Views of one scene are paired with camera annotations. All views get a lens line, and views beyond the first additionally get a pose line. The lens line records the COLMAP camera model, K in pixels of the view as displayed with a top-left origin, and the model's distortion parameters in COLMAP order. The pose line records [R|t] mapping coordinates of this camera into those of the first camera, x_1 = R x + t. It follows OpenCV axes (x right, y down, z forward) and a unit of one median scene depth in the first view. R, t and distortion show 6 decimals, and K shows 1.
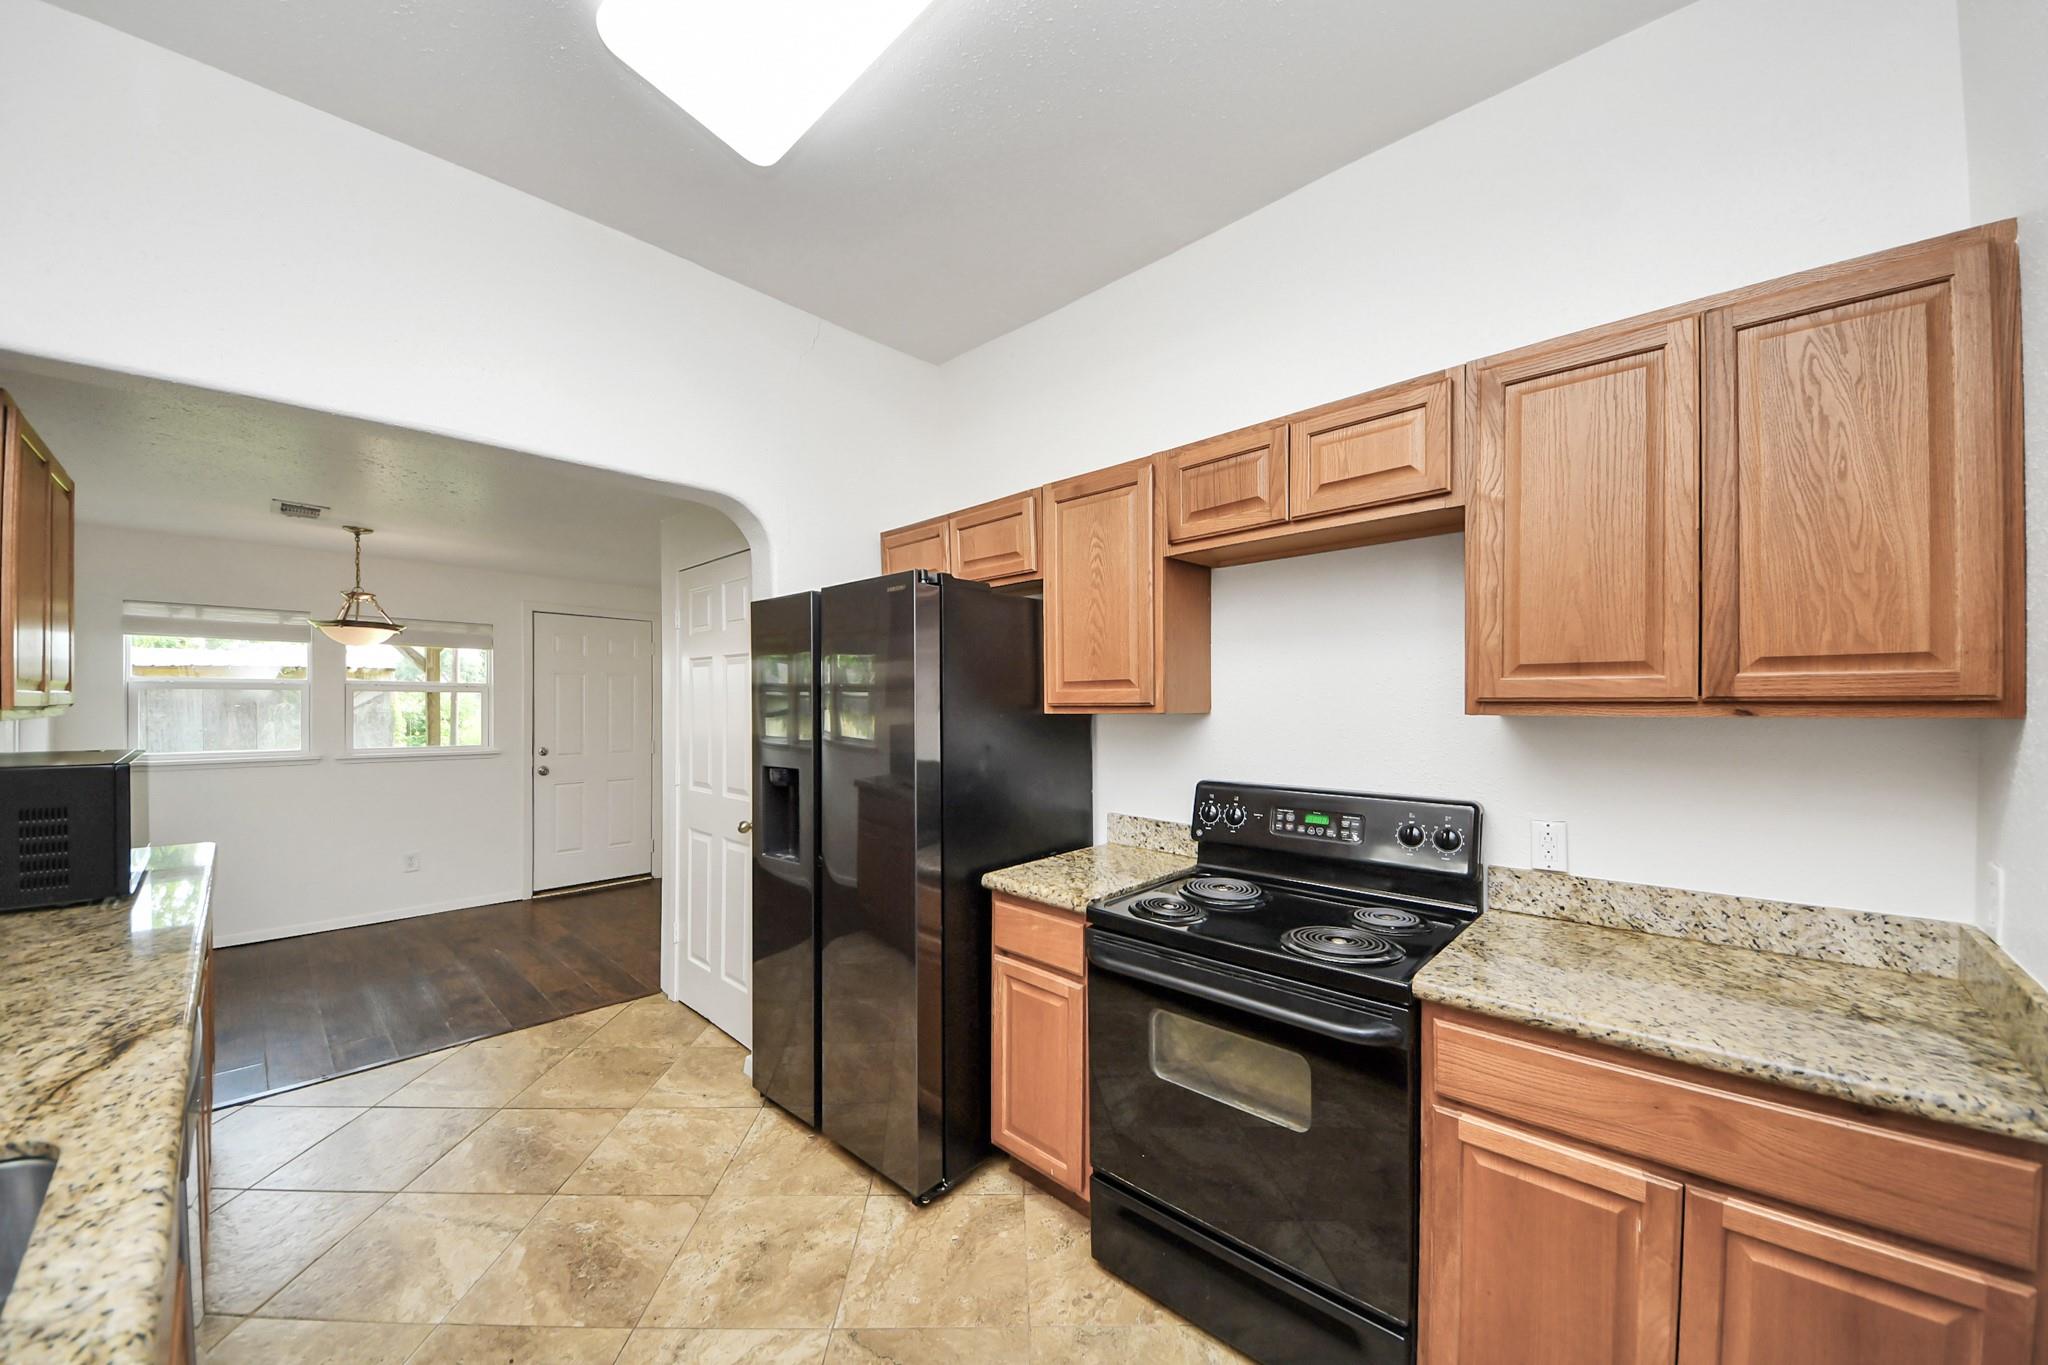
lens RADIAL K [[746.8, 0, 1016.0], [0, 746.8, 708.5], [0, 0, 1]] dist [0.017932, -0.014791]
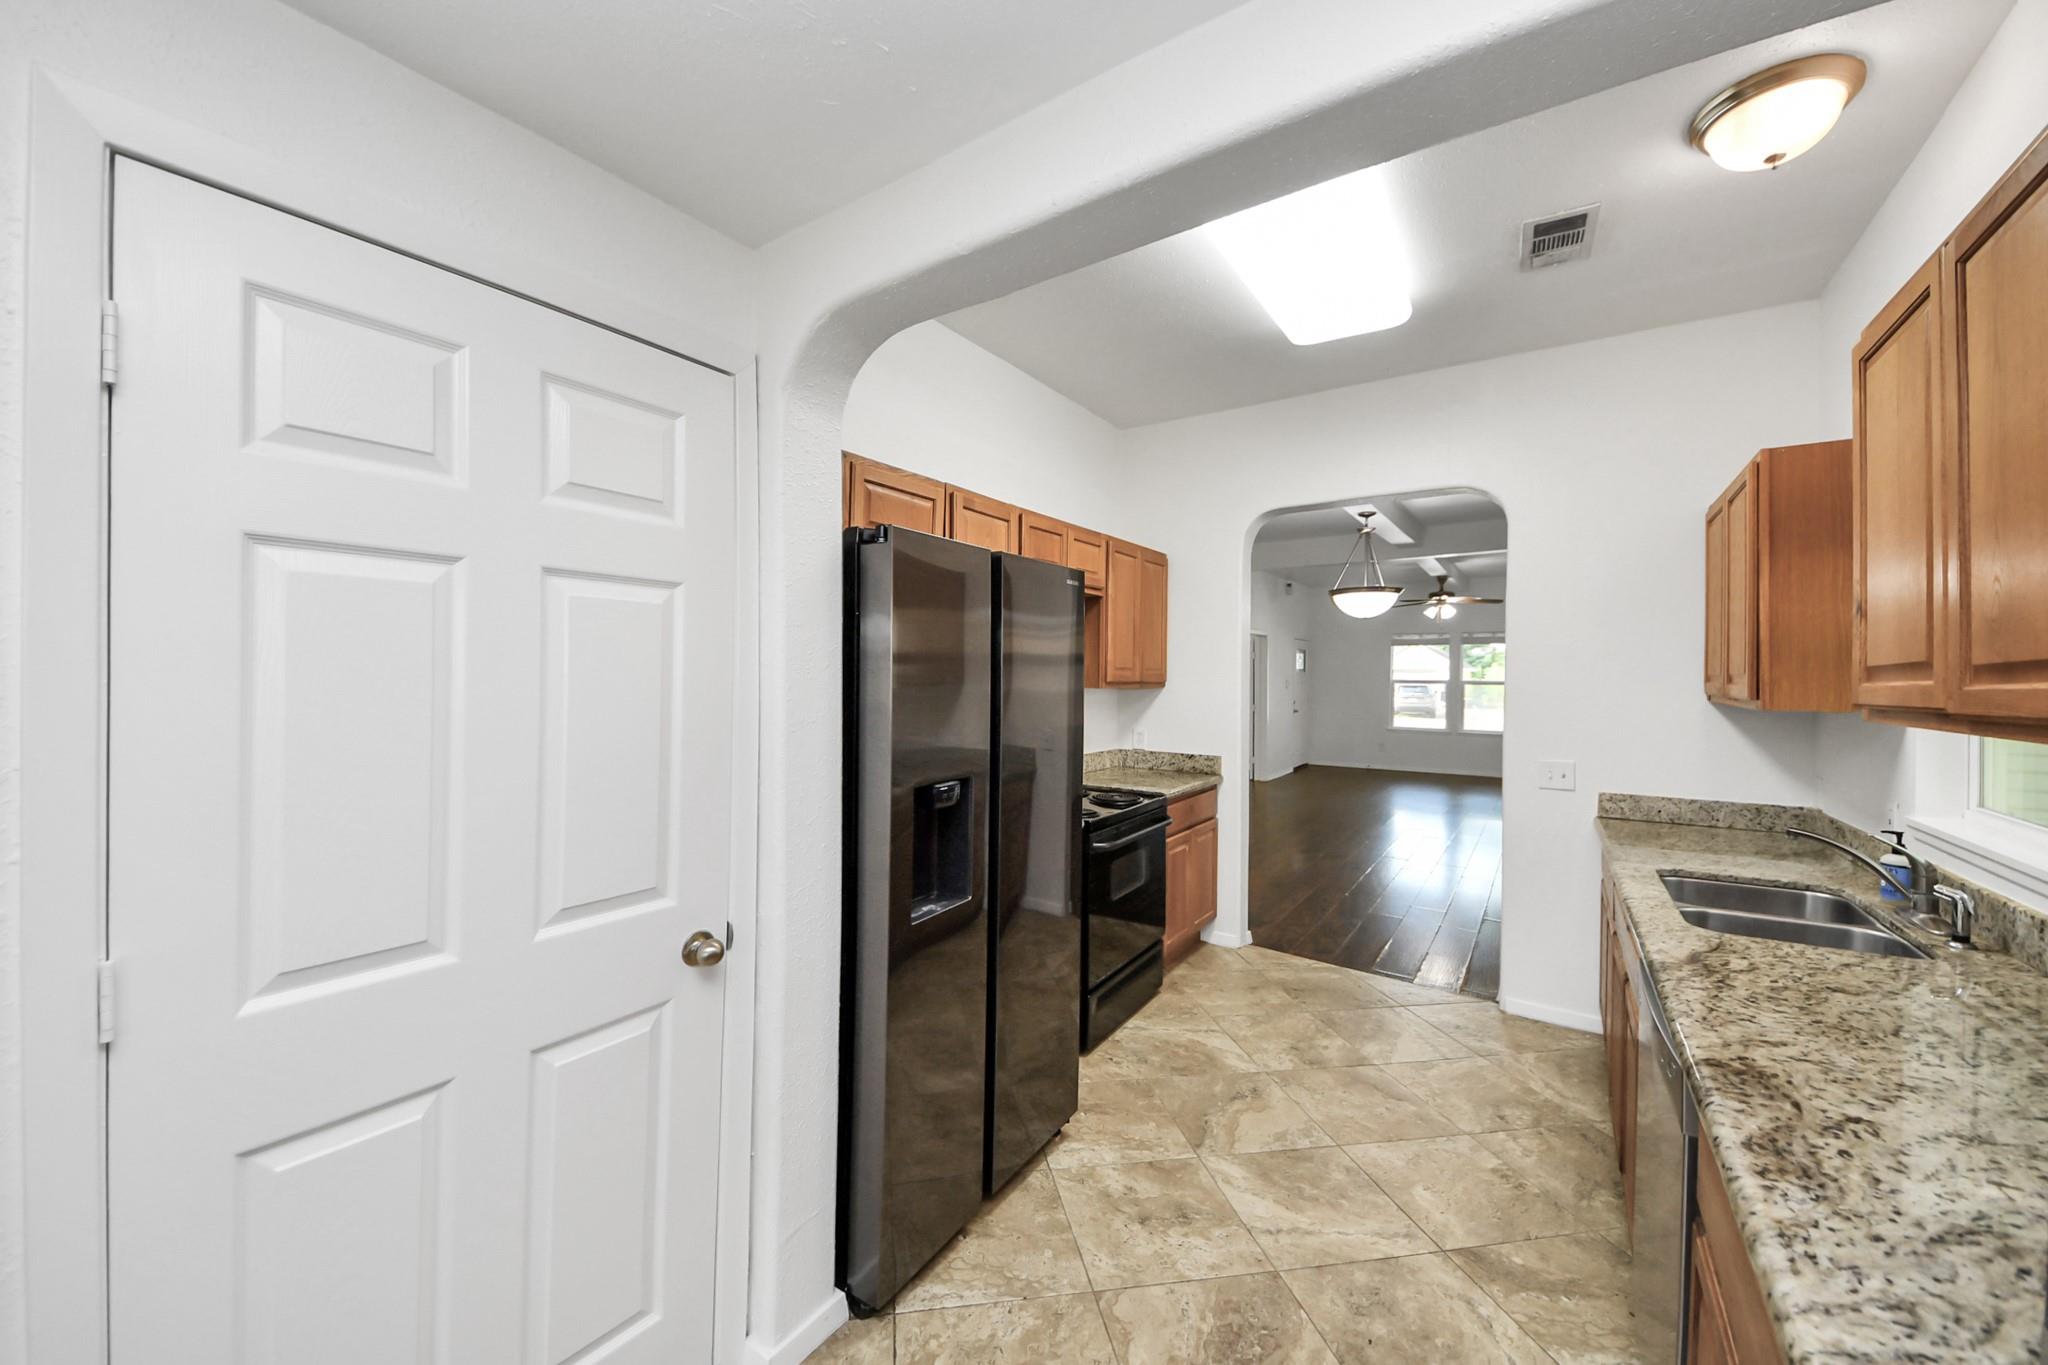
lens RADIAL K [[732.8, 0, 989.9], [0, 732.8, 672.4], [0, 0, 1]] dist [-0.010284, -0.013401]
pose [[-0.121046, 0.005125, 0.992634, -1.202591], [-0.000851, 0.999986, -0.005267, -0.017865], [-0.992646, -0.001482, -0.121040, 1.240828]]
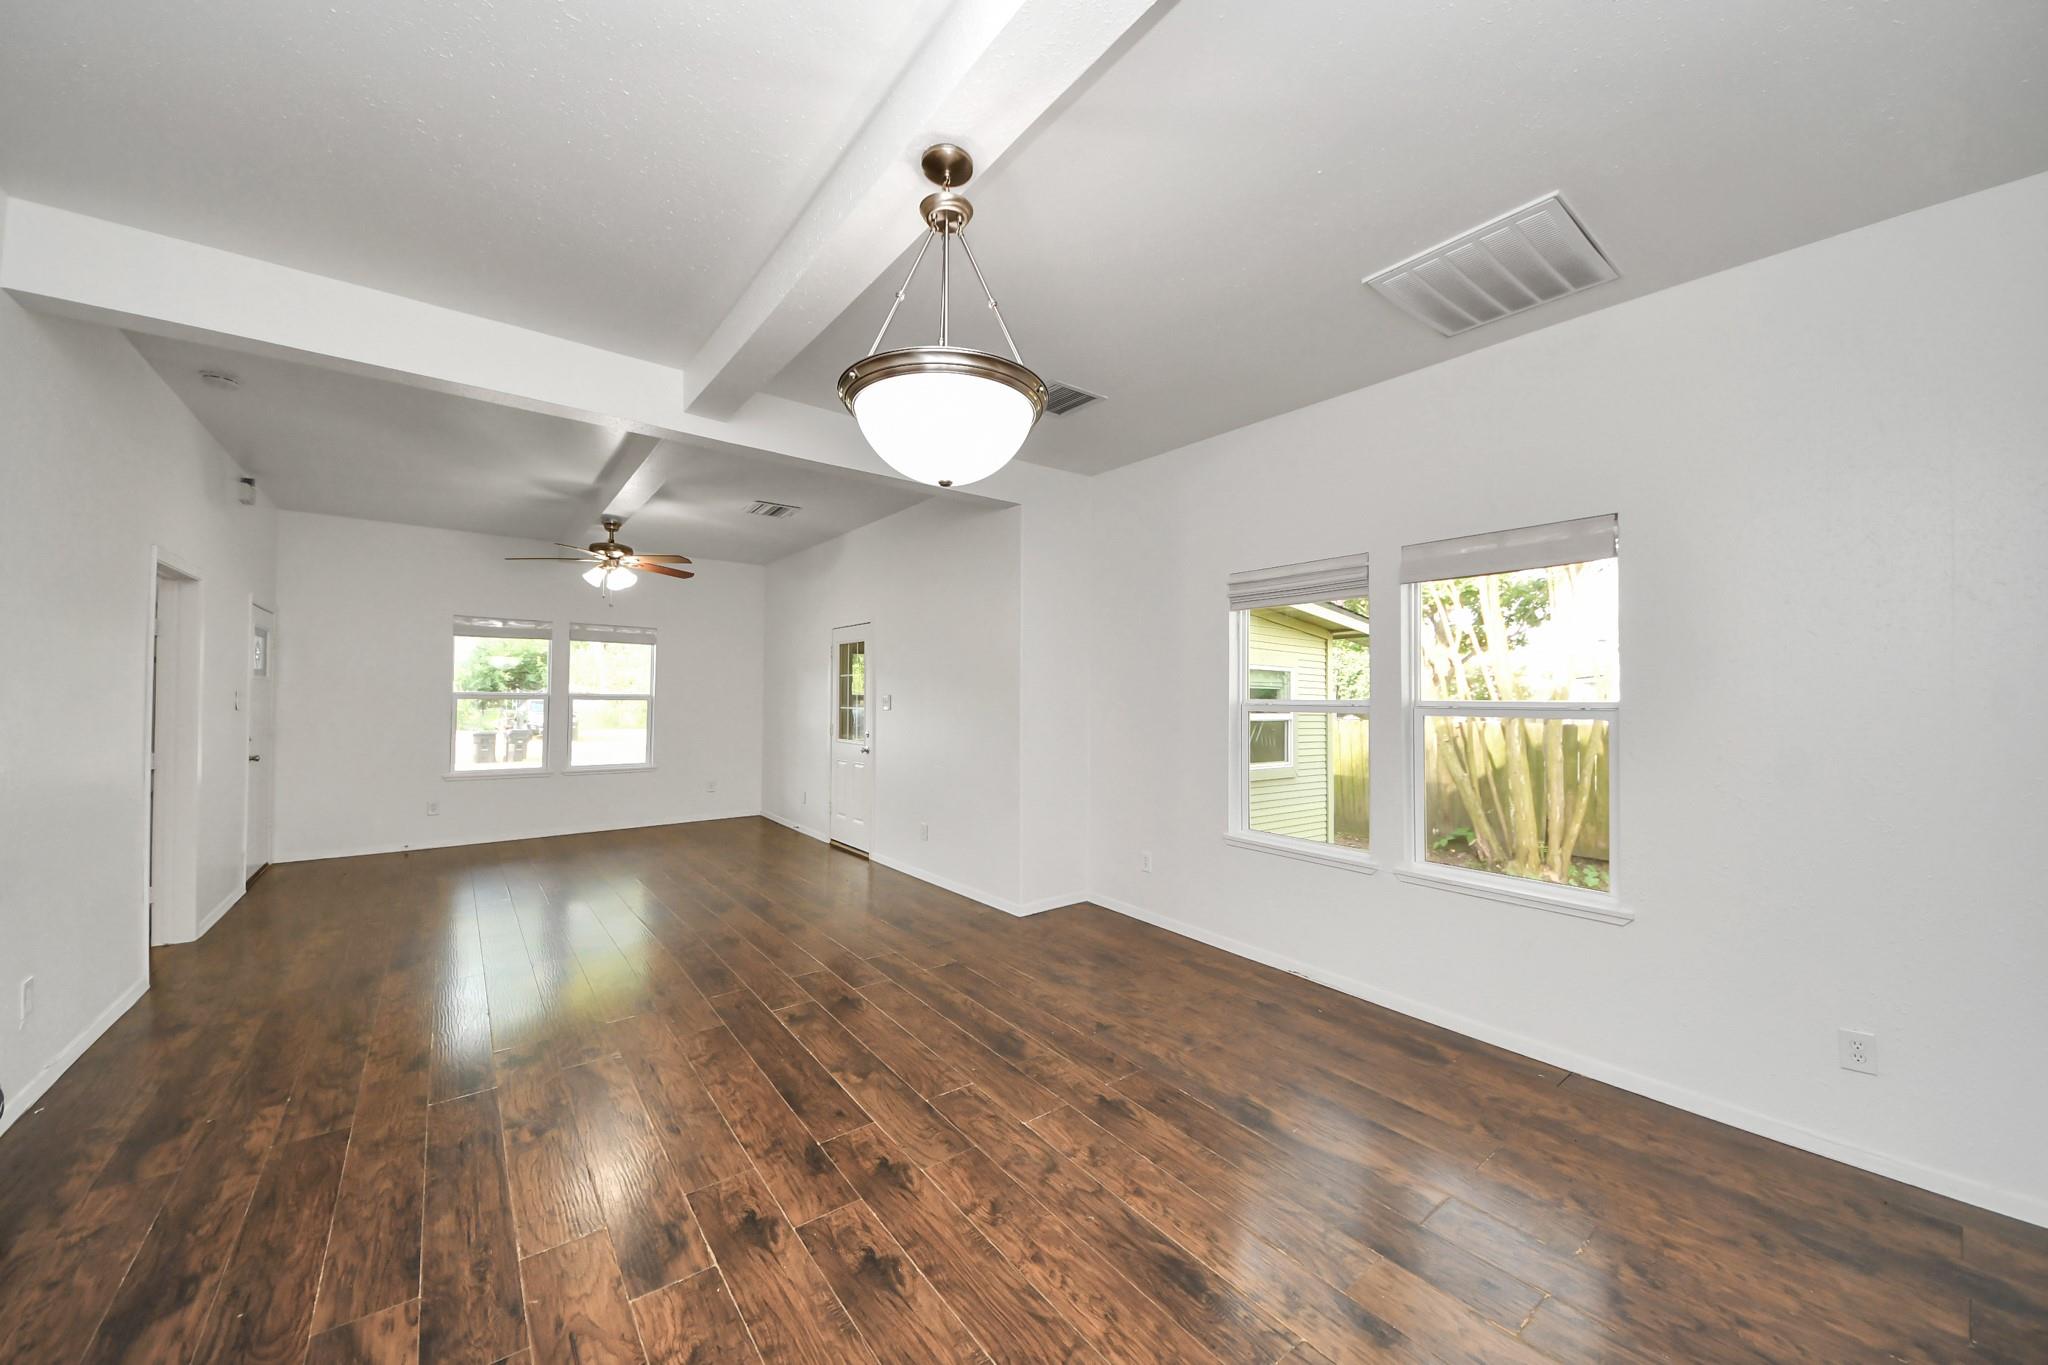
lens RADIAL K [[735.6, 0, 1033.4], [0, 735.6, 682.2], [0, 0, 1]] dist [0.037689, -0.026212]
pose [[-0.990397, 0.000411, 0.138252, 1.036257], [-0.000637, 0.999971, -0.007536, -0.008717], [-0.138251, -0.007552, -0.990368, 0.430822]]
